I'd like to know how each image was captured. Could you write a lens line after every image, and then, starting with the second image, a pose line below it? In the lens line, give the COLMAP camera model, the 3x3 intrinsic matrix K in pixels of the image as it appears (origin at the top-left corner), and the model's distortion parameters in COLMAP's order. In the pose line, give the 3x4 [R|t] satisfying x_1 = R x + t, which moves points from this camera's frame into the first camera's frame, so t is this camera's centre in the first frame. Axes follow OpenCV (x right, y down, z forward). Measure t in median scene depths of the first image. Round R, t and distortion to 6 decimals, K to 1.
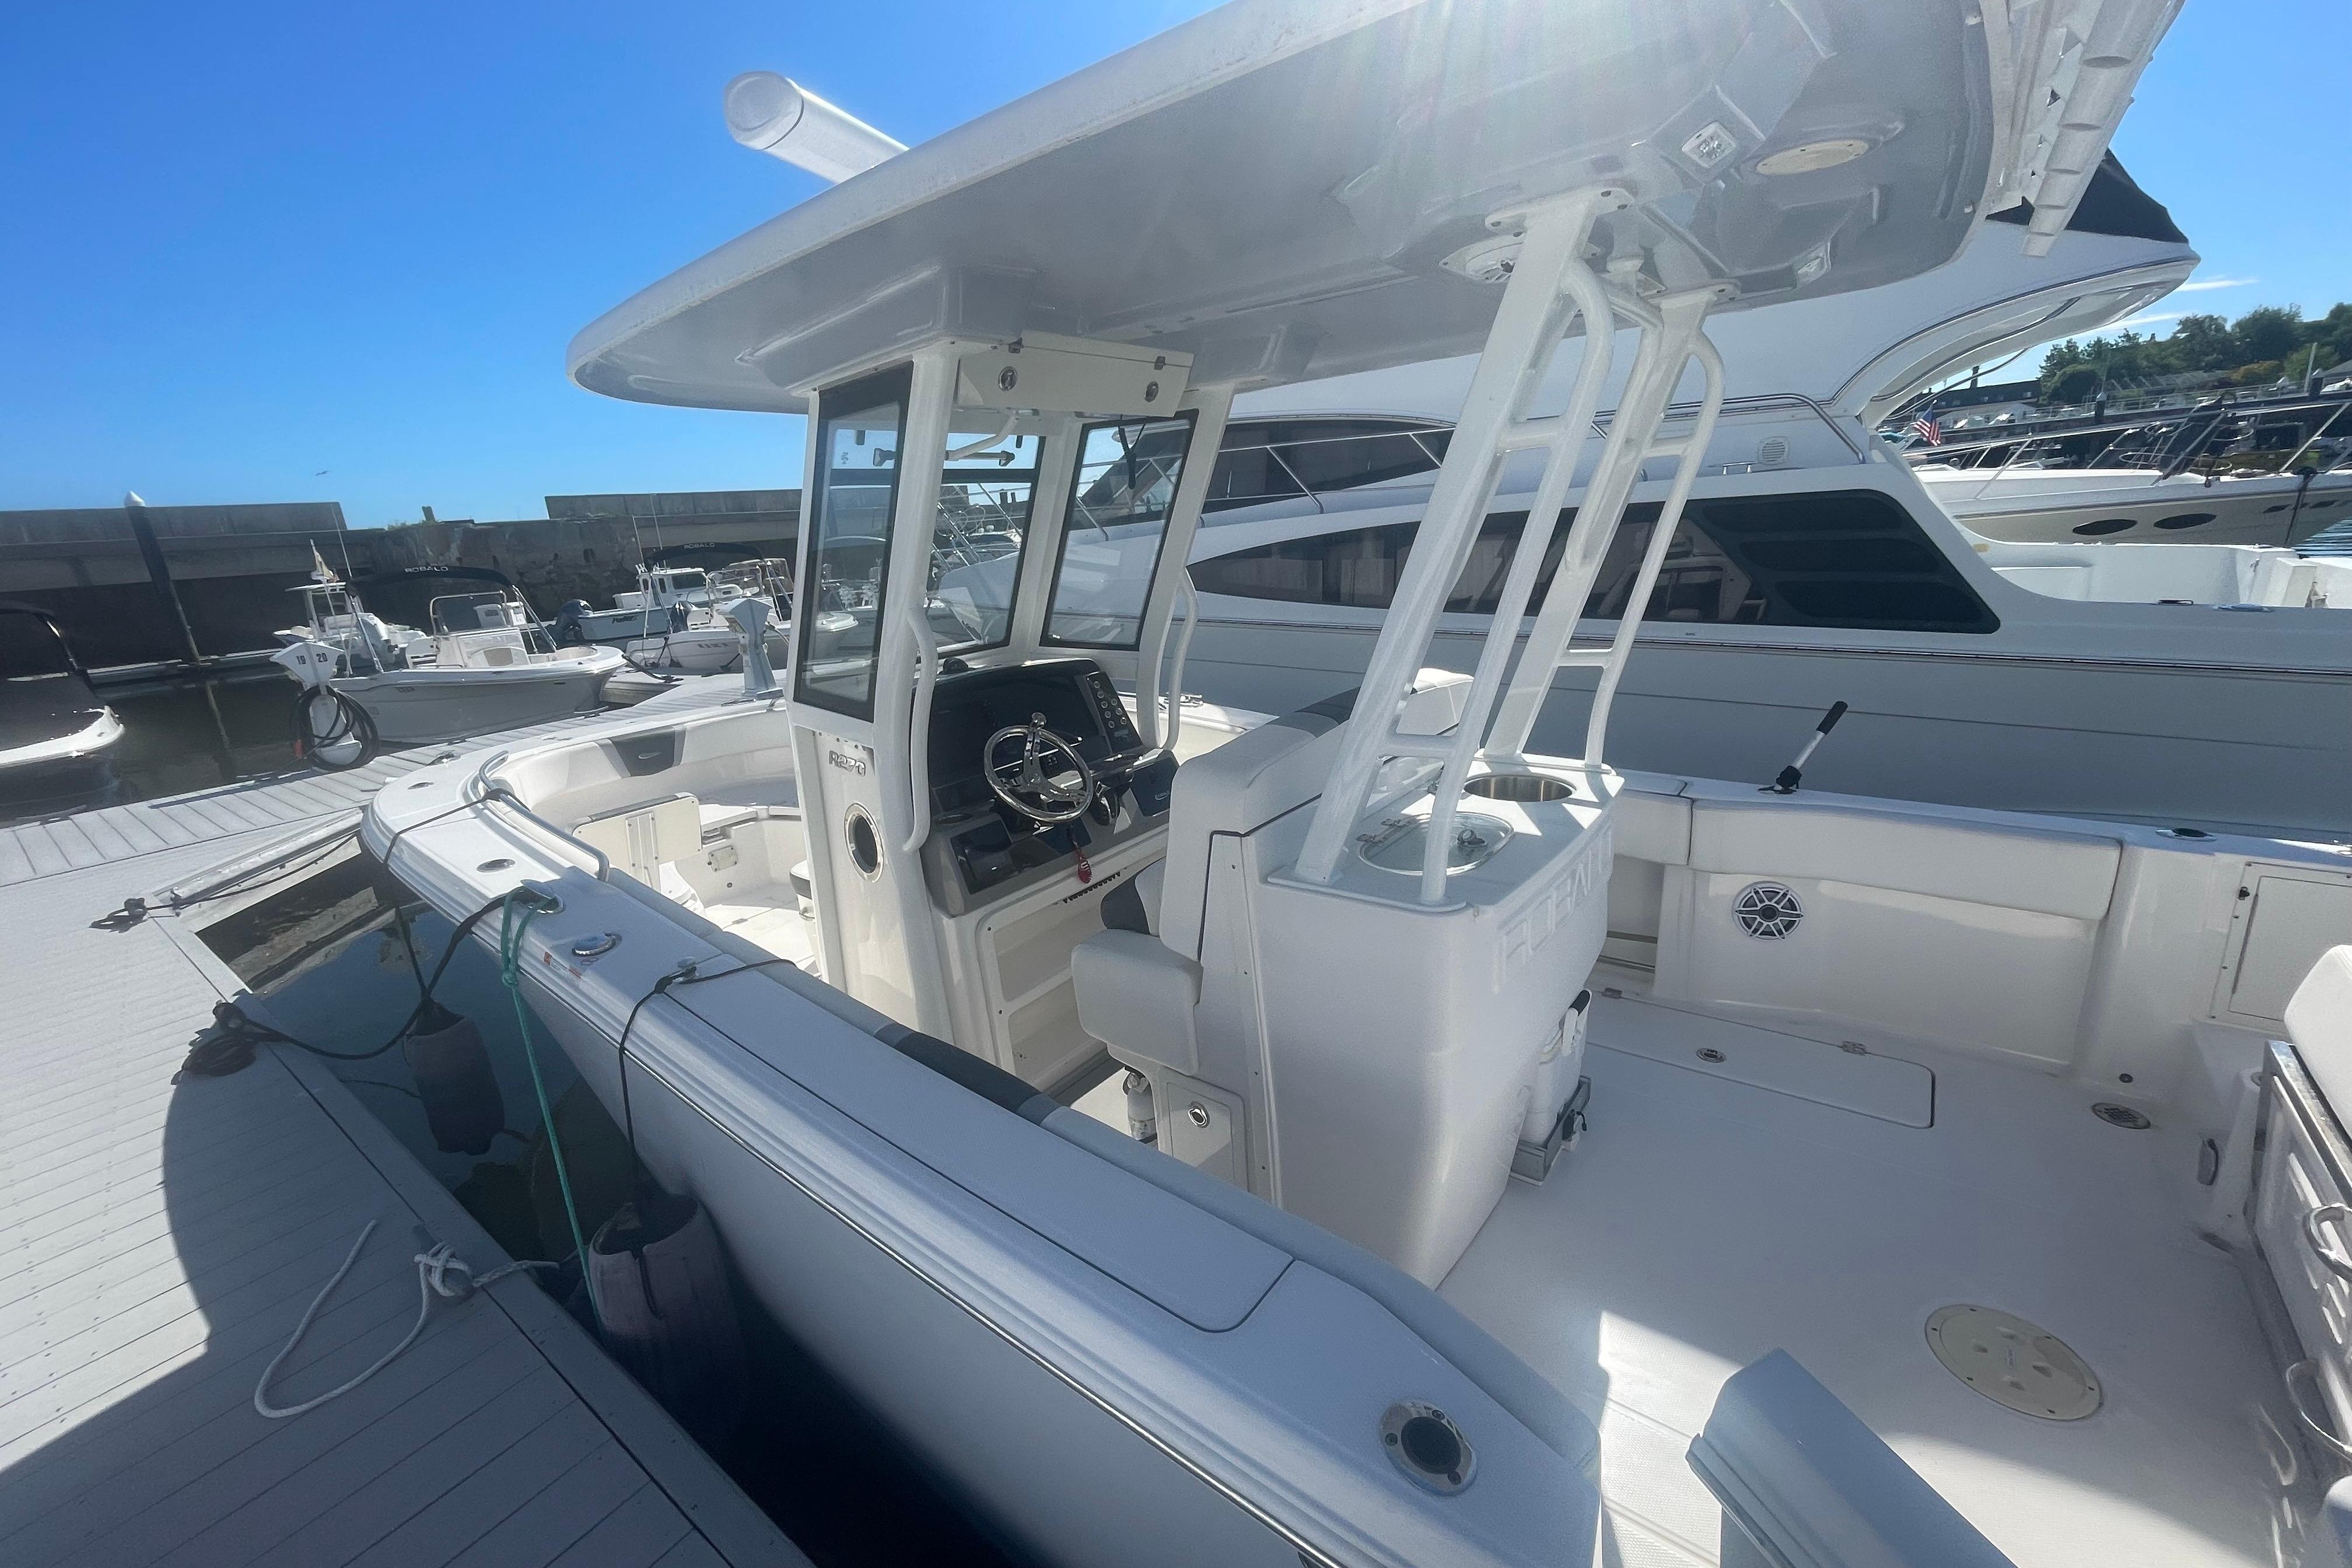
lens RADIAL K [[946.6, 0, 1177.8], [0, 946.6, 781.3], [0, 0, 1]] dist [-0.005714, -0.000291]
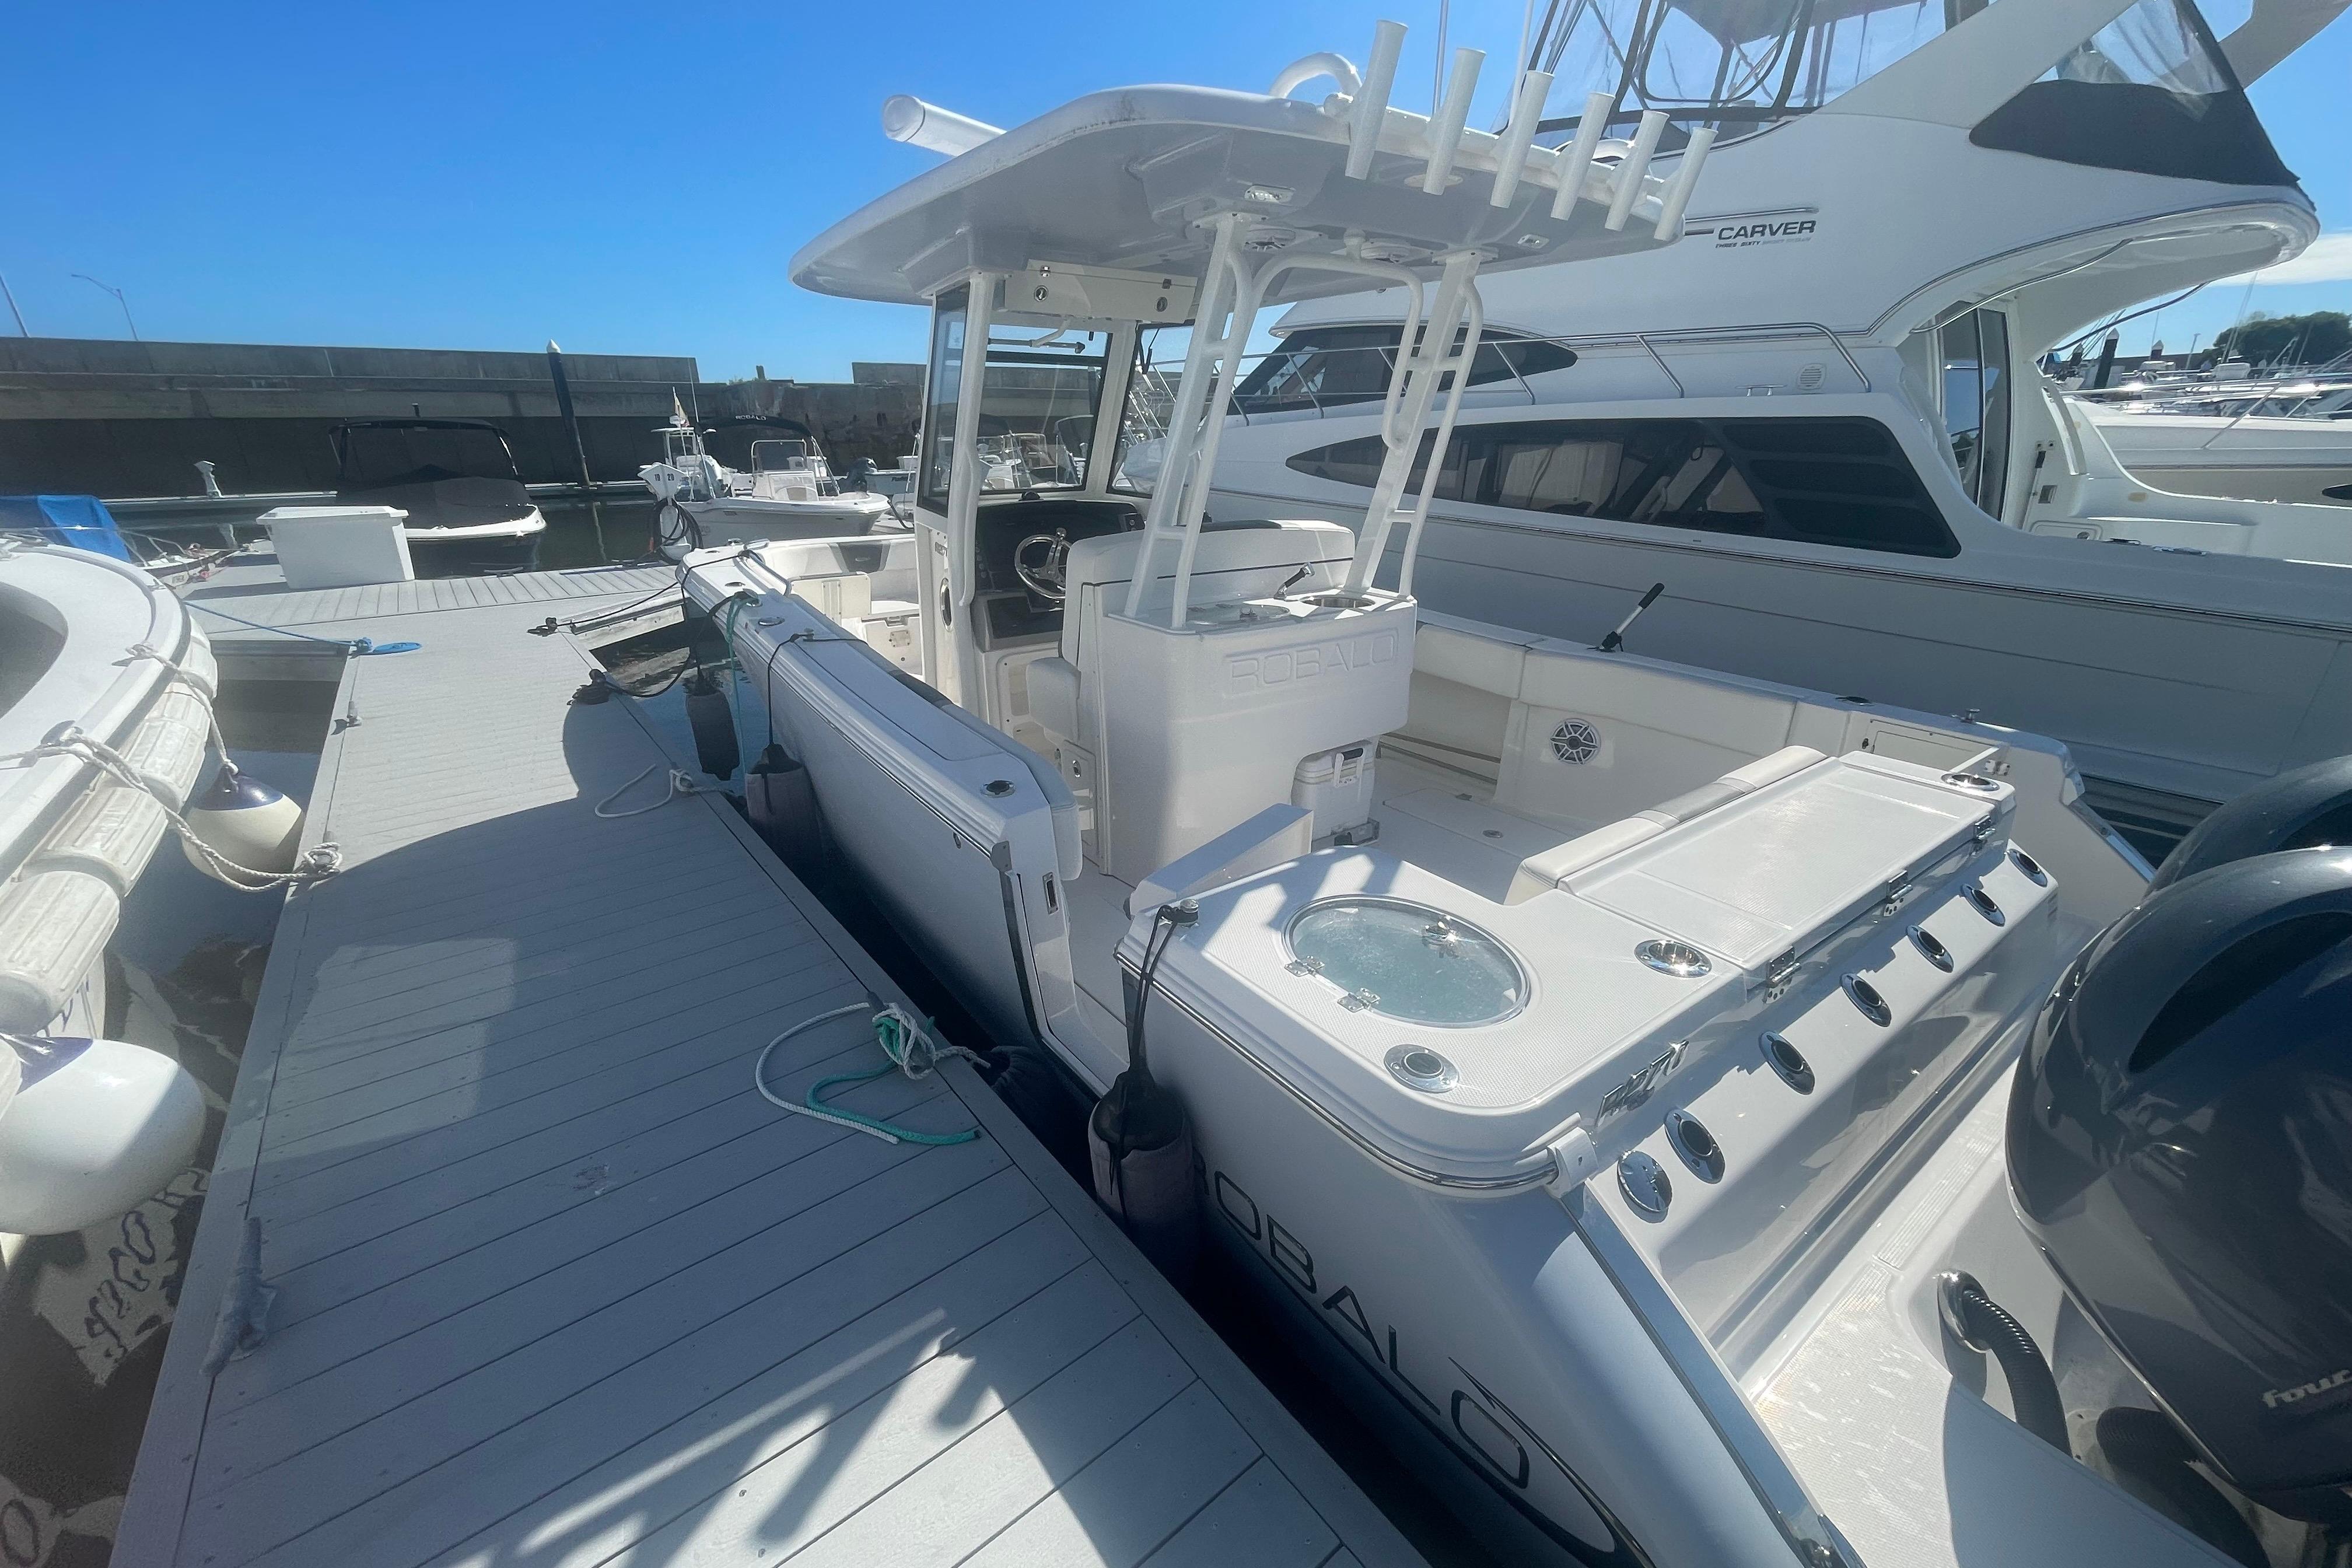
lens RADIAL K [[946.6, 0, 1170.1], [0, 946.6, 793.8], [0, 0, 1]] dist [-0.005714, -0.000291]
pose [[0.958554, 0.160241, -0.235578, 0.433204], [-0.133109, 0.982933, 0.126981, 0.124475], [0.251905, -0.090361, 0.963524, -0.417109]]
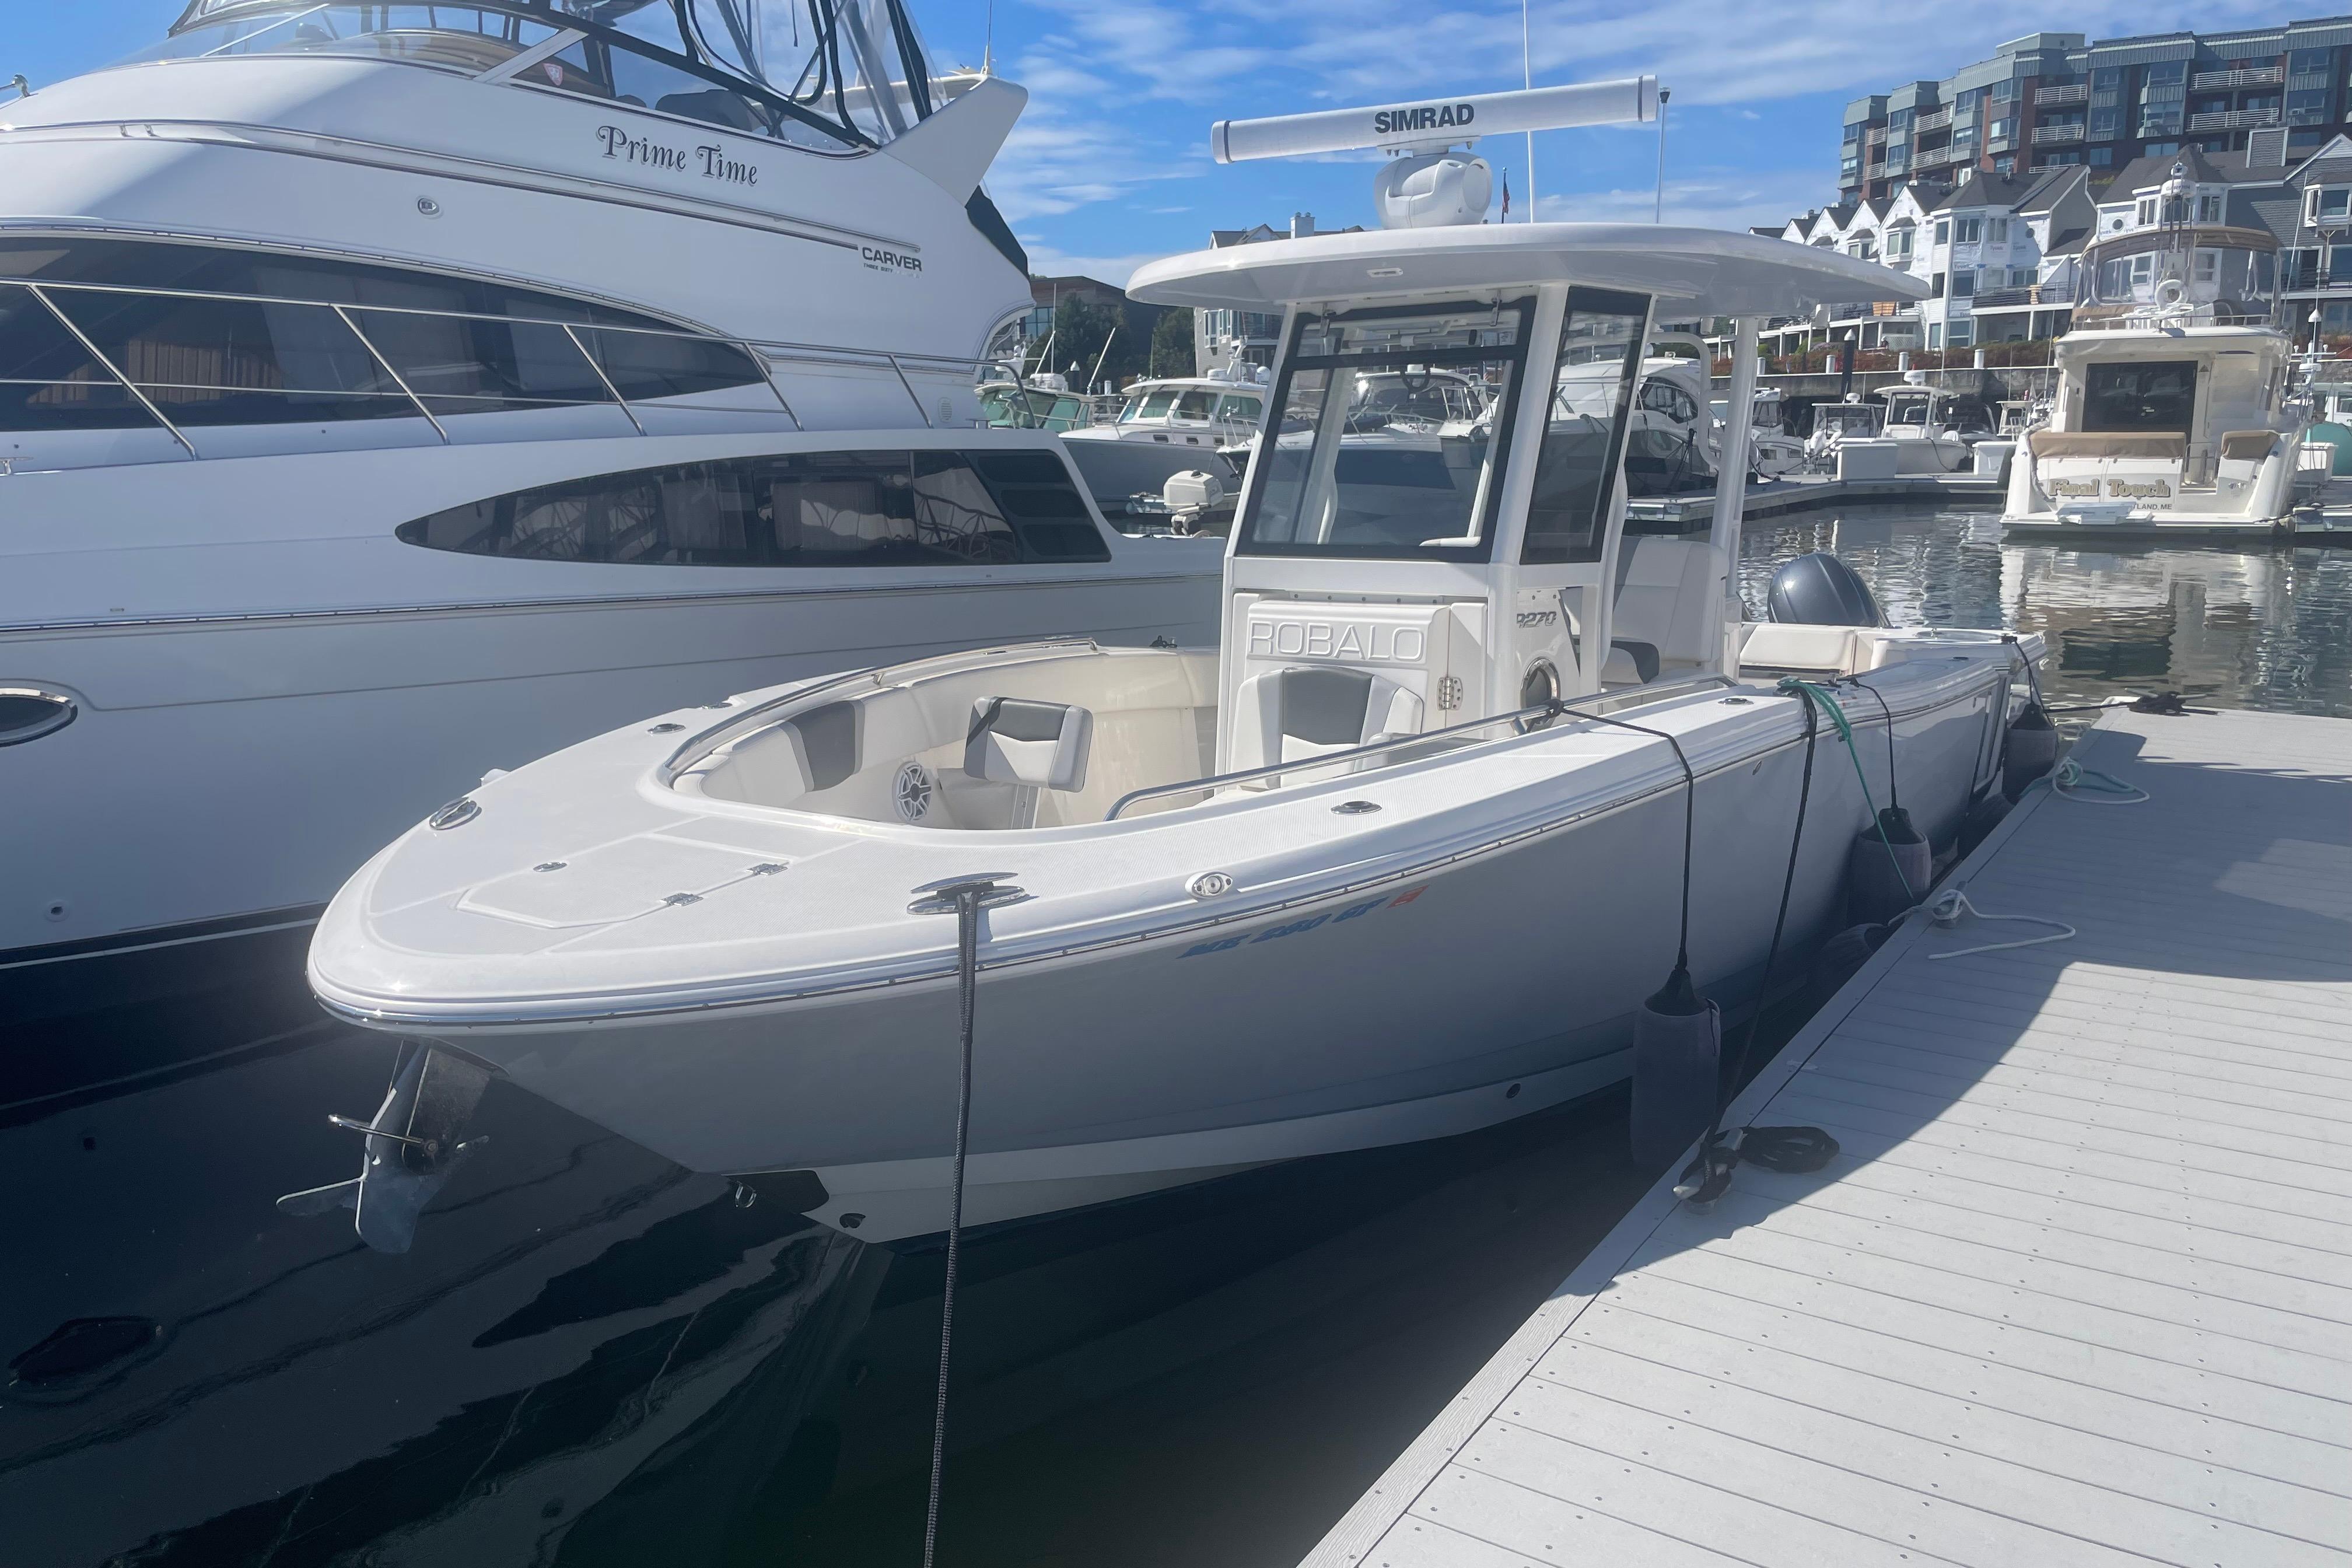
lens RADIAL K [[1798.3, 0, 1172.3], [0, 1798.3, 797.1], [0, 0, 1]] dist [0.072101, -0.098444]
pose [[-0.063944, -0.115433, 0.991255, -2.440892], [0.279272, 0.951531, 0.128823, -0.207426], [-0.958081, 0.285067, -0.028607, 1.566705]]
